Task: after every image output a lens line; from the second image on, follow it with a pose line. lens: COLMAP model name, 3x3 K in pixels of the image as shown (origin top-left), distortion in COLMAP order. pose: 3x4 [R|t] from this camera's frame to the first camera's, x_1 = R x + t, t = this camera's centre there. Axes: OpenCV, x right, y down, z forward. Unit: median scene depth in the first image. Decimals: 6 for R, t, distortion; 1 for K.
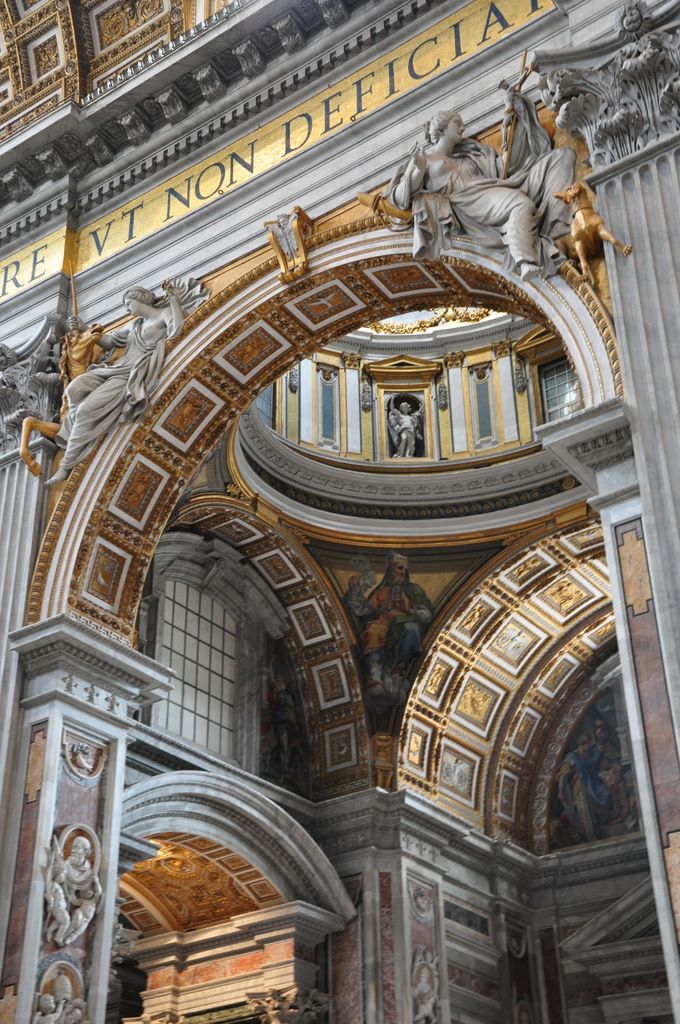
lens RADIAL K [[1418.1, 0, 340.0], [0, 1418.1, 512.0], [0, 0, 1]] dist [0.236788, 0.002783]
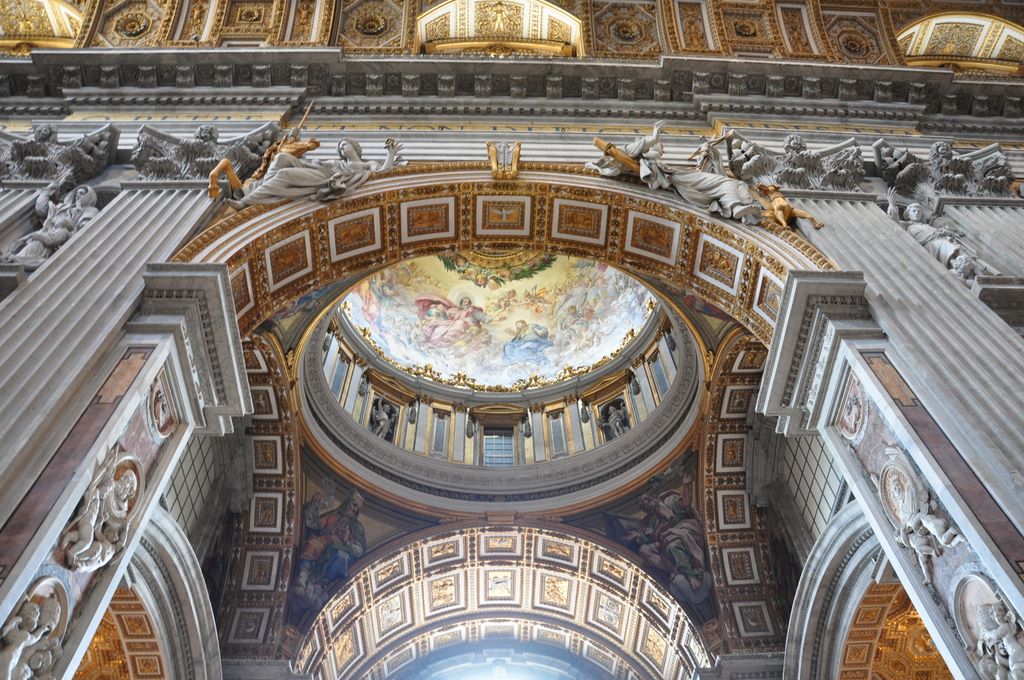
lens RADIAL K [[800.2, 0, 519.1], [0, 800.2, 344.1], [0, 0, 1]] dist [-0.108321, 0.010412]
pose [[0.805284, 0.501474, 0.316294, -0.125830], [-0.306579, 0.808822, -0.501813, 0.223997], [-0.507472, 0.307133, 0.805073, 0.360884]]
